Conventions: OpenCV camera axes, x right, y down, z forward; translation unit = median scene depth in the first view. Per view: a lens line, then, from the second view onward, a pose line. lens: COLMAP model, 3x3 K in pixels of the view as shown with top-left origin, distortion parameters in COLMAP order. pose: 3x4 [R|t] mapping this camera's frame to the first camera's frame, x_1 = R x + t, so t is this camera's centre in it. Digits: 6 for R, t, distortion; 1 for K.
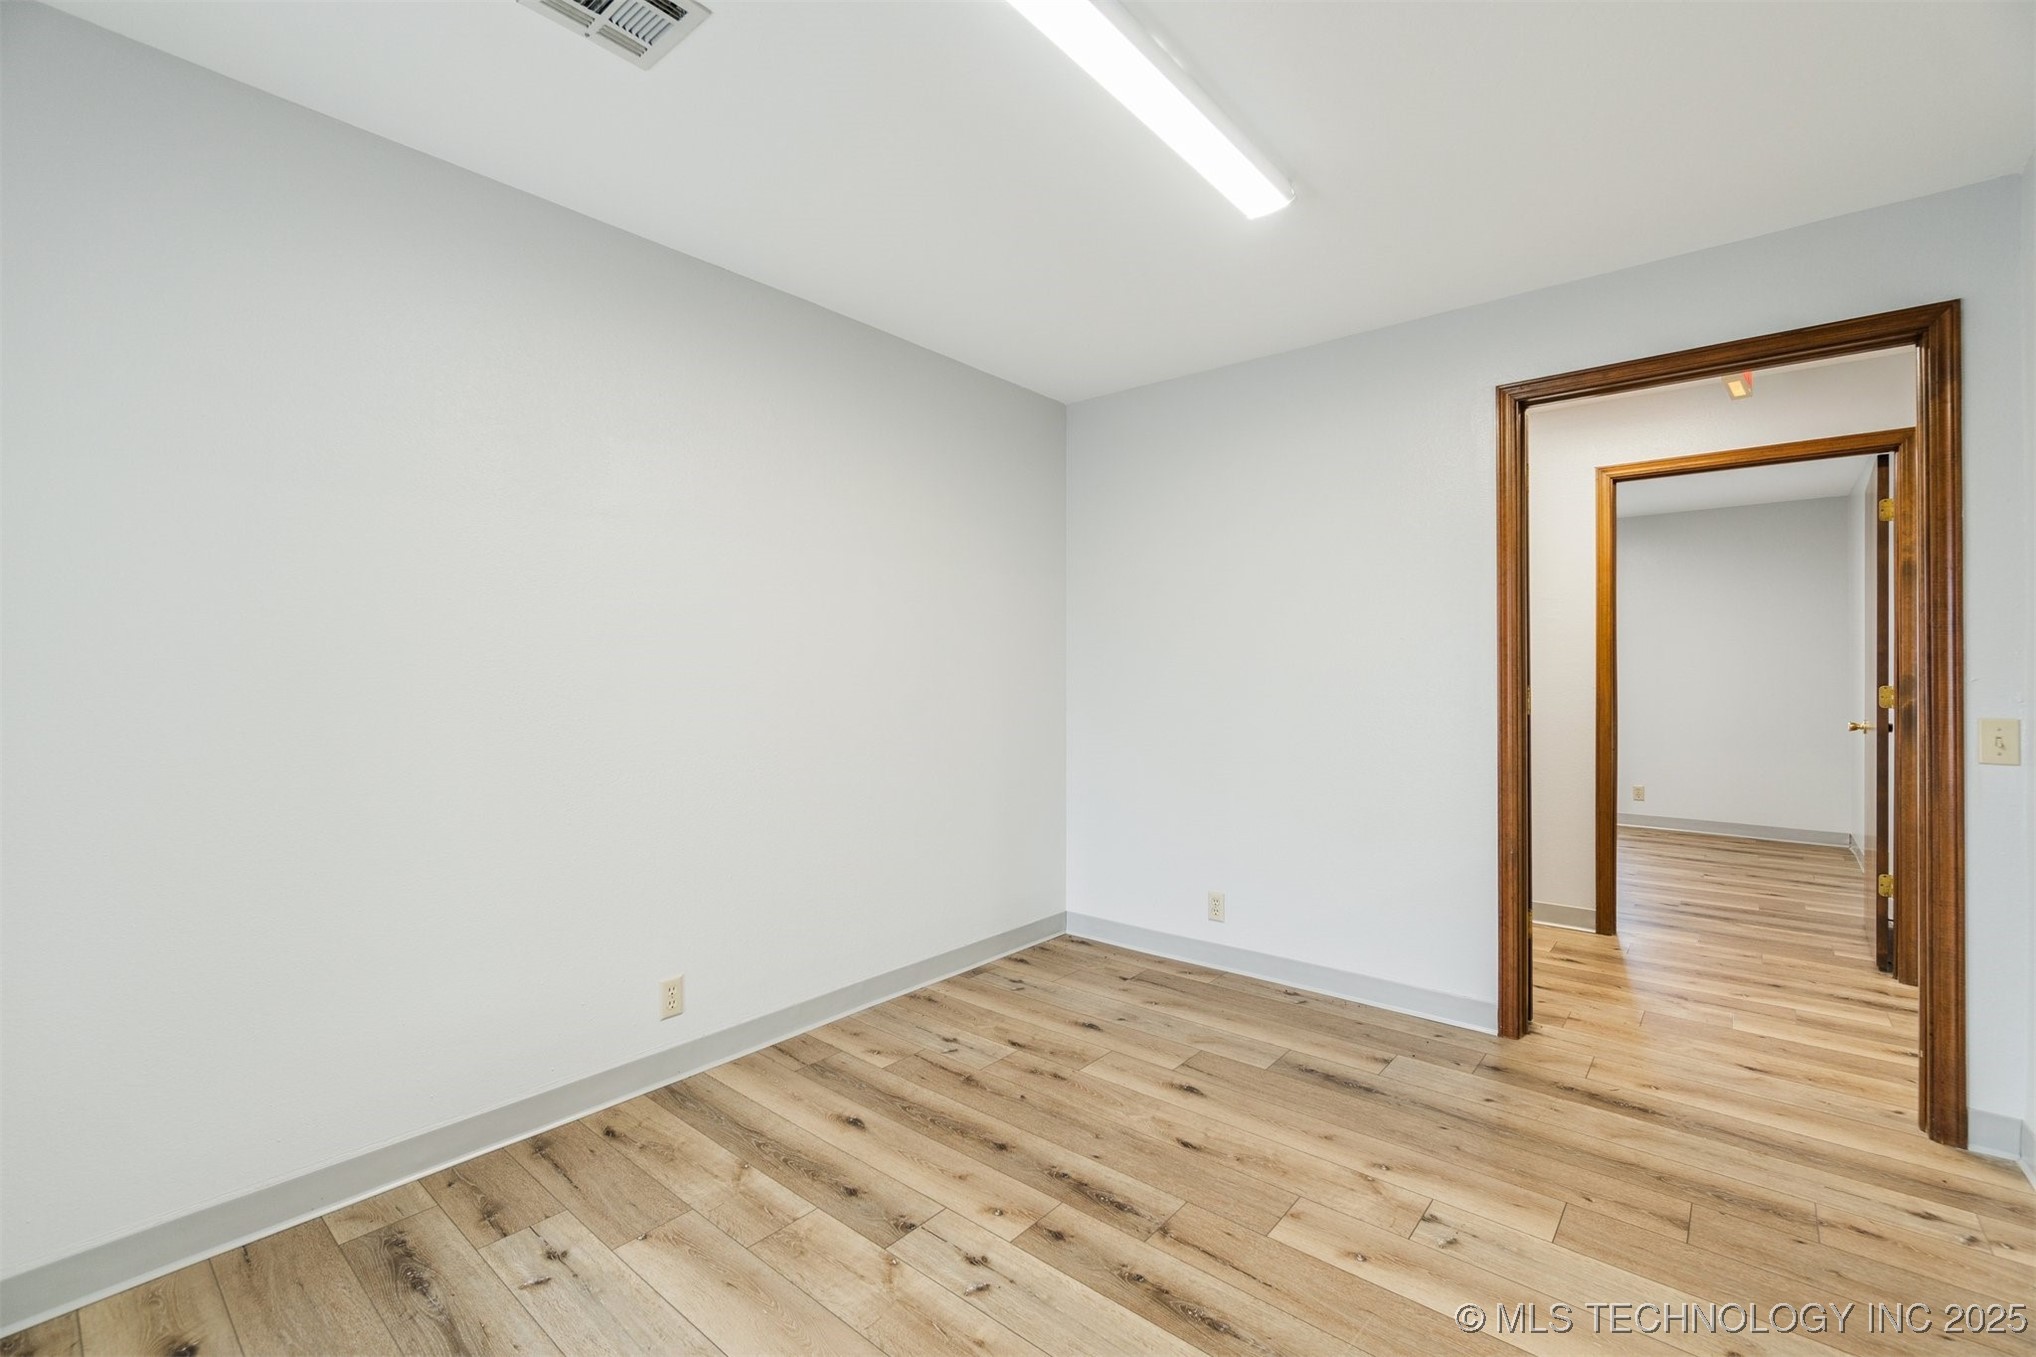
lens RADIAL K [[875.4, 0, 1024.3], [0, 875.4, 664.4], [0, 0, 1]] dist [-0.001920, 0.002877]
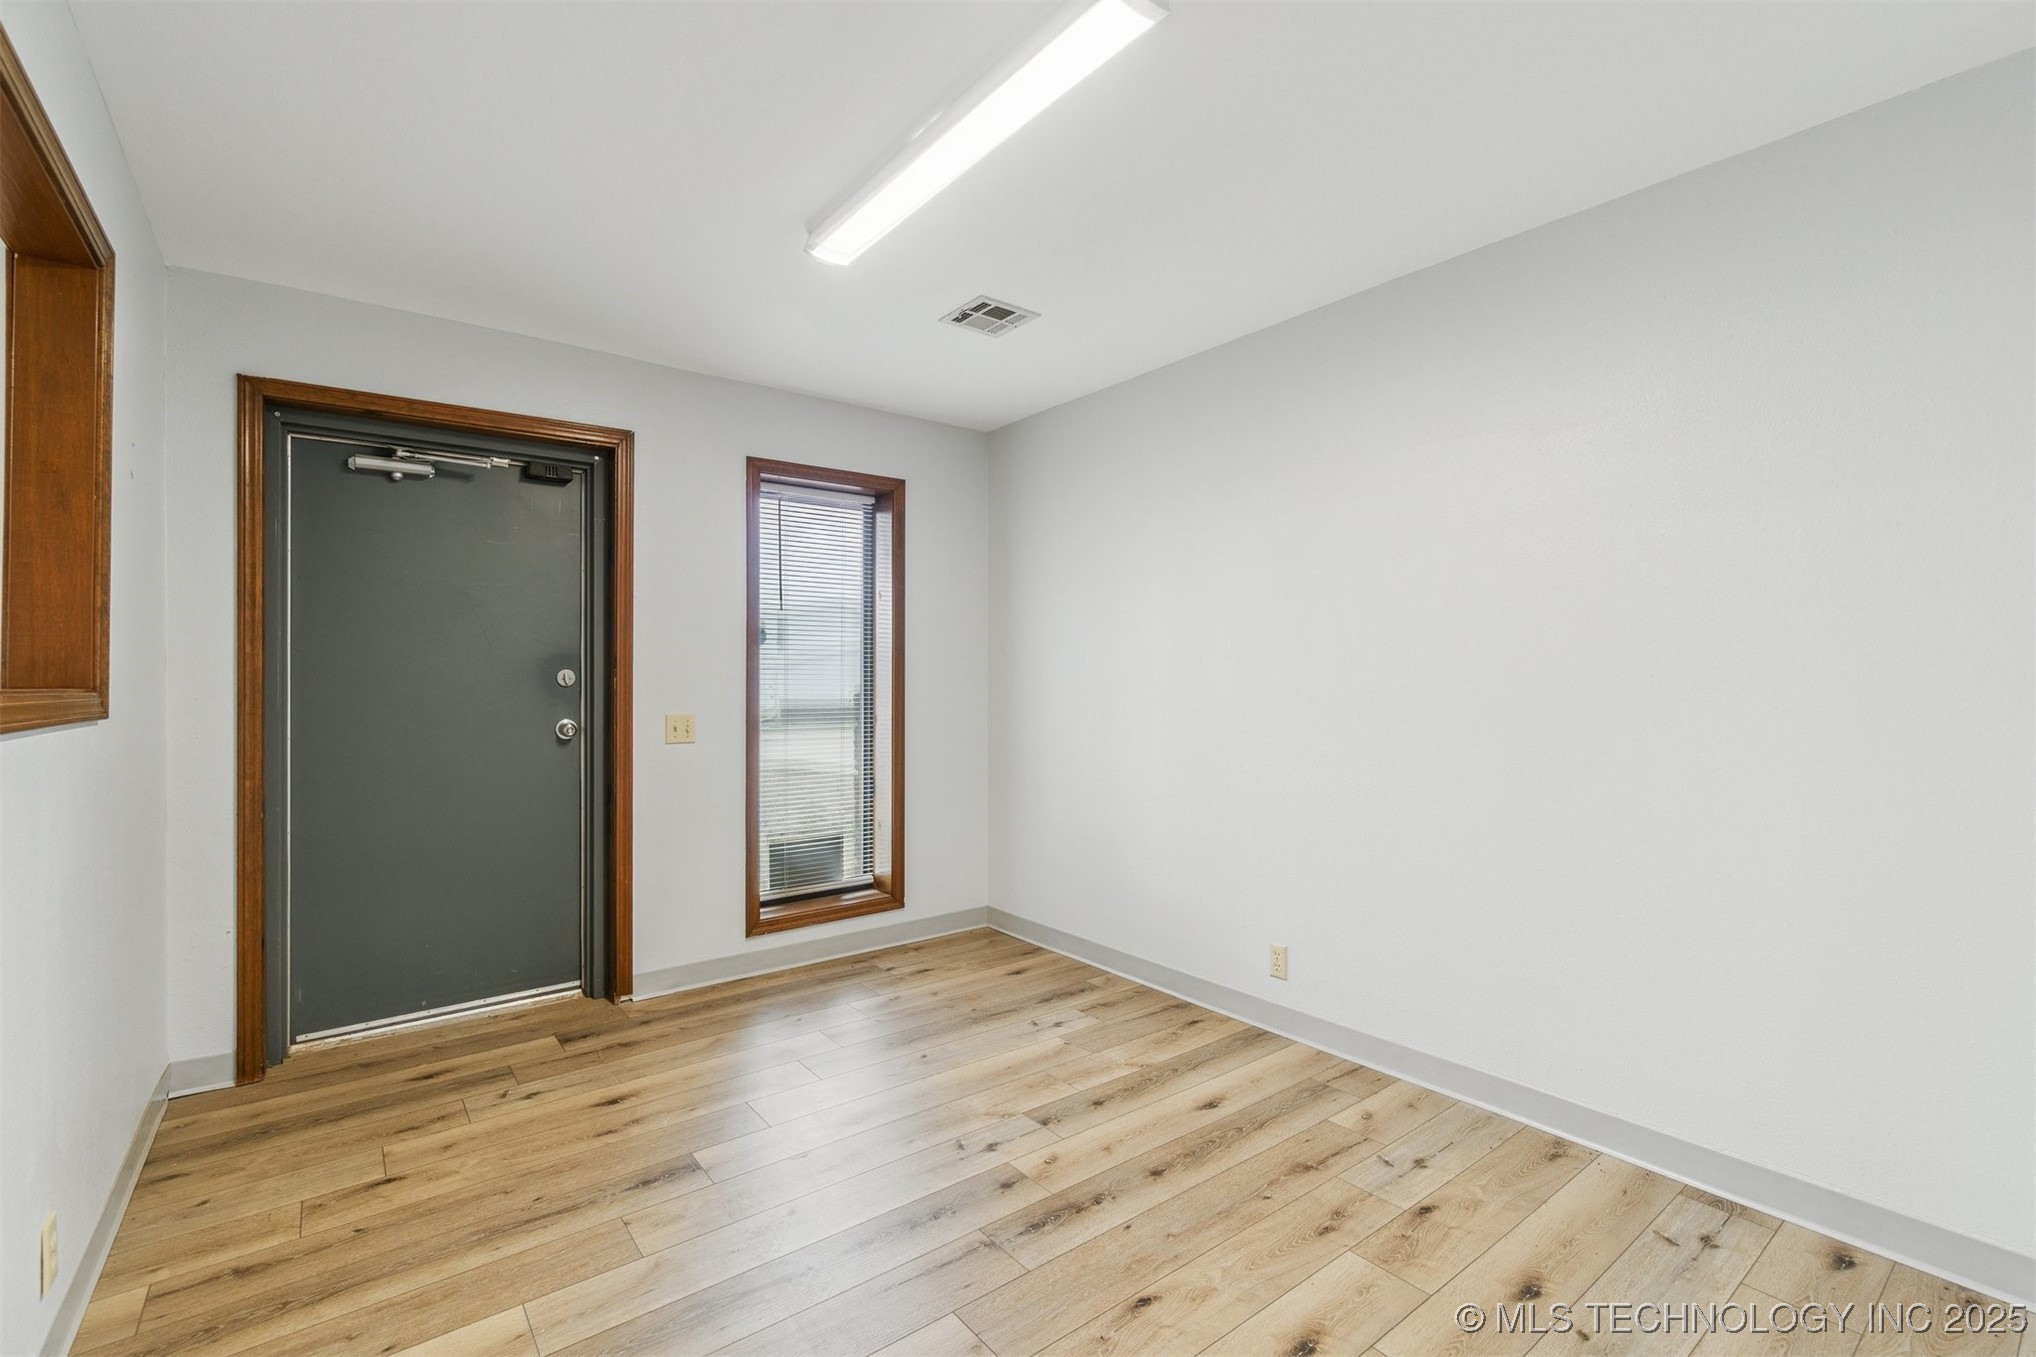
lens RADIAL K [[897.2, 0, 1026.7], [0, 897.2, 676.8], [0, 0, 1]] dist [0.000273, 0.000937]
pose [[-0.205207, -0.003947, -0.978711, 1.043504], [0.010802, 0.999922, -0.006298, 0.001827], [0.978659, -0.011864, -0.205149, 1.132089]]
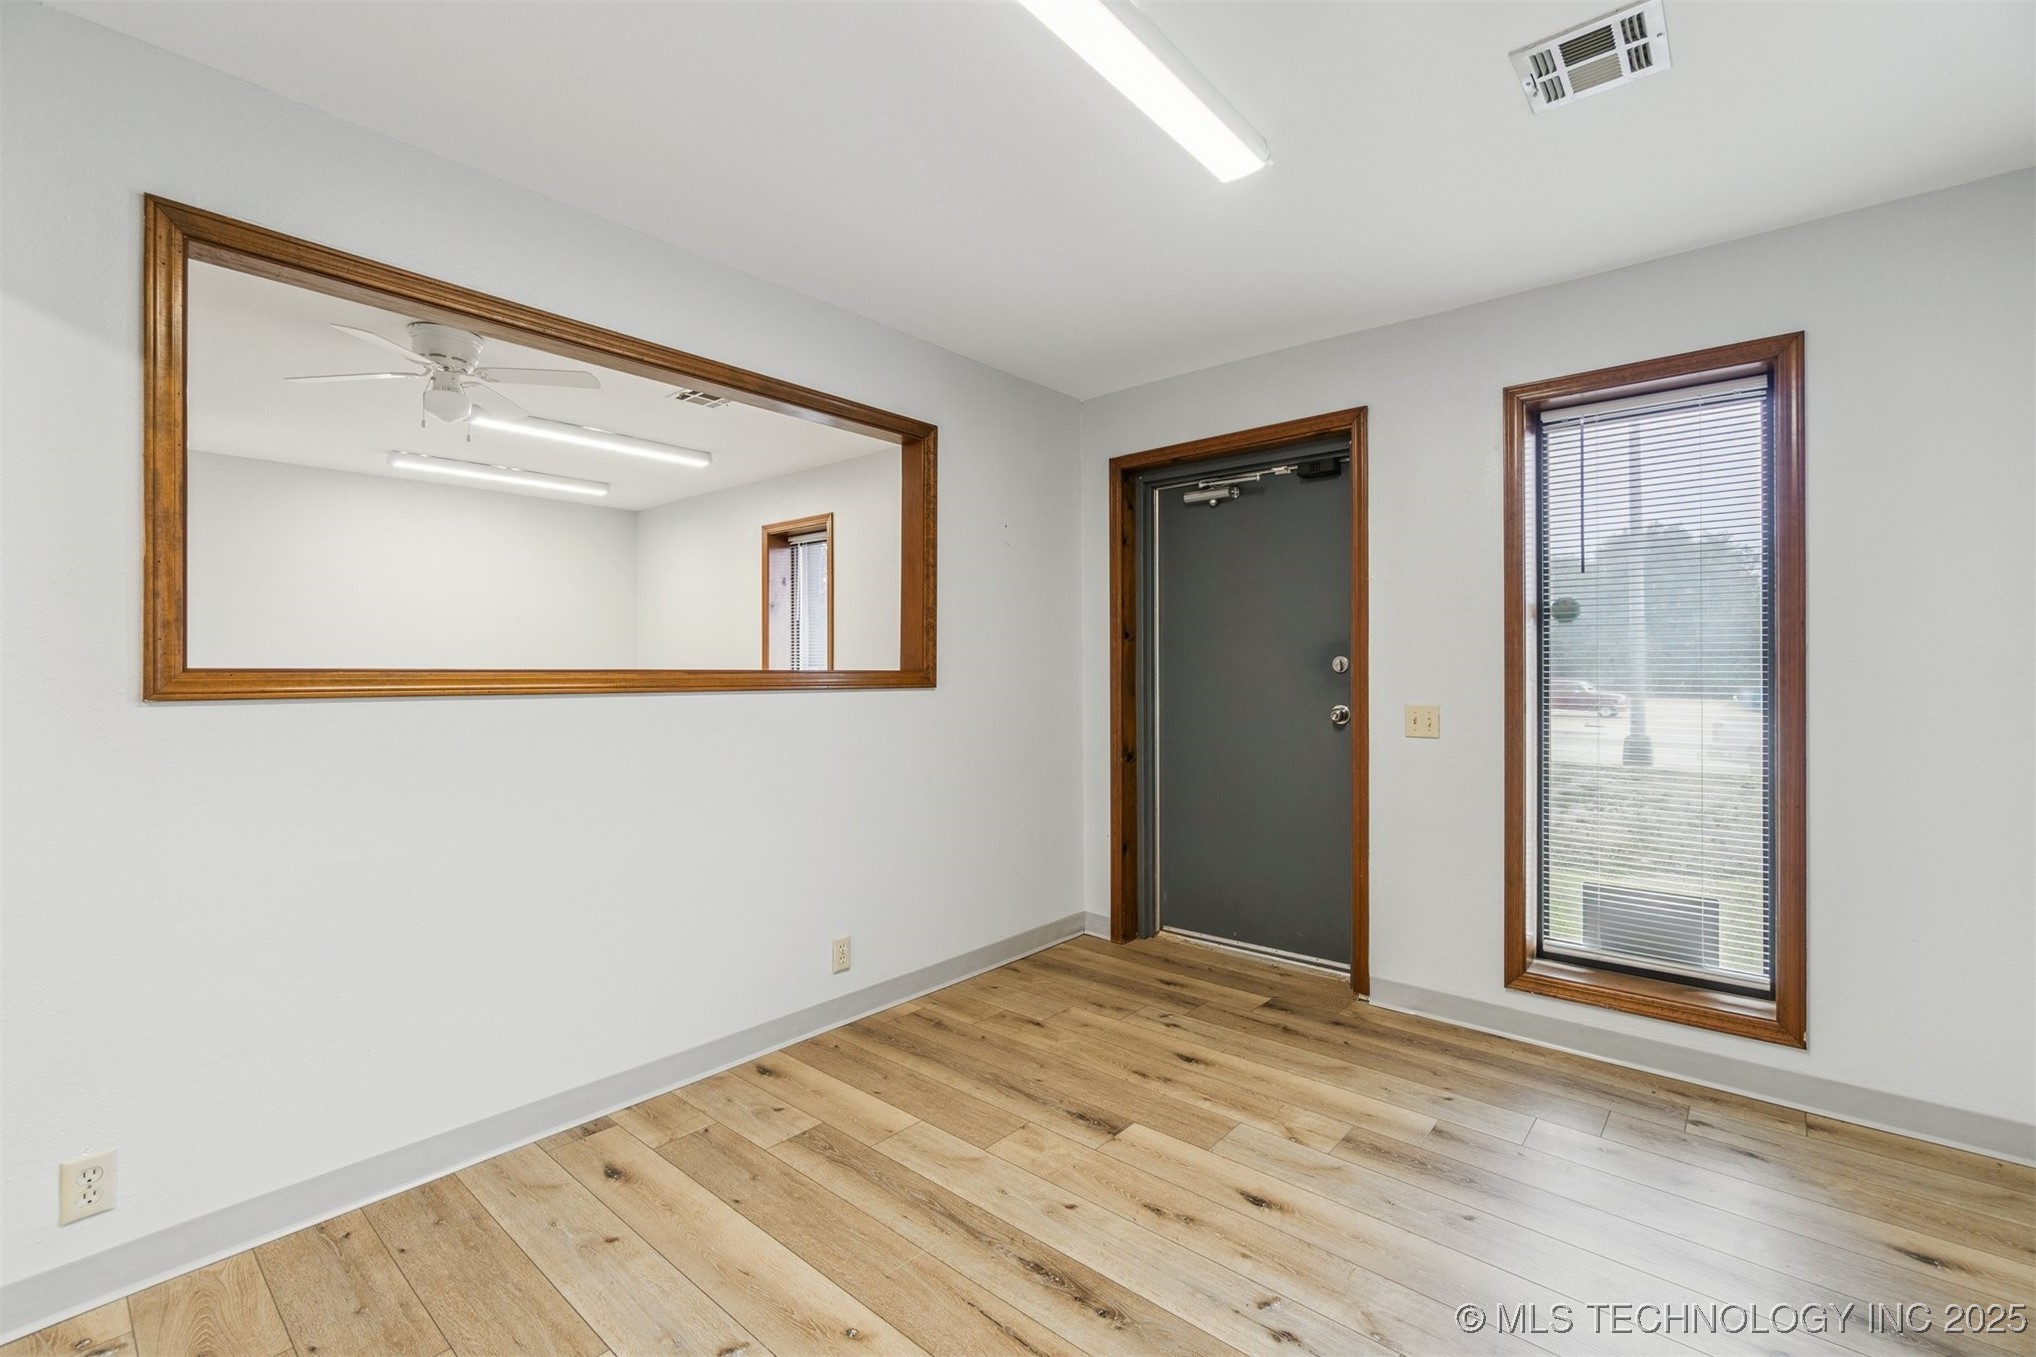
lens RADIAL K [[880.5, 0, 1027.6], [0, 880.5, 664.4], [0, 0, 1]] dist [-0.000901, 0.002102]
pose [[-0.999973, -0.004115, 0.006081, 0.173960], [-0.004206, 0.999880, -0.014908, 0.011614], [-0.006019, -0.014933, -0.999870, 1.626087]]
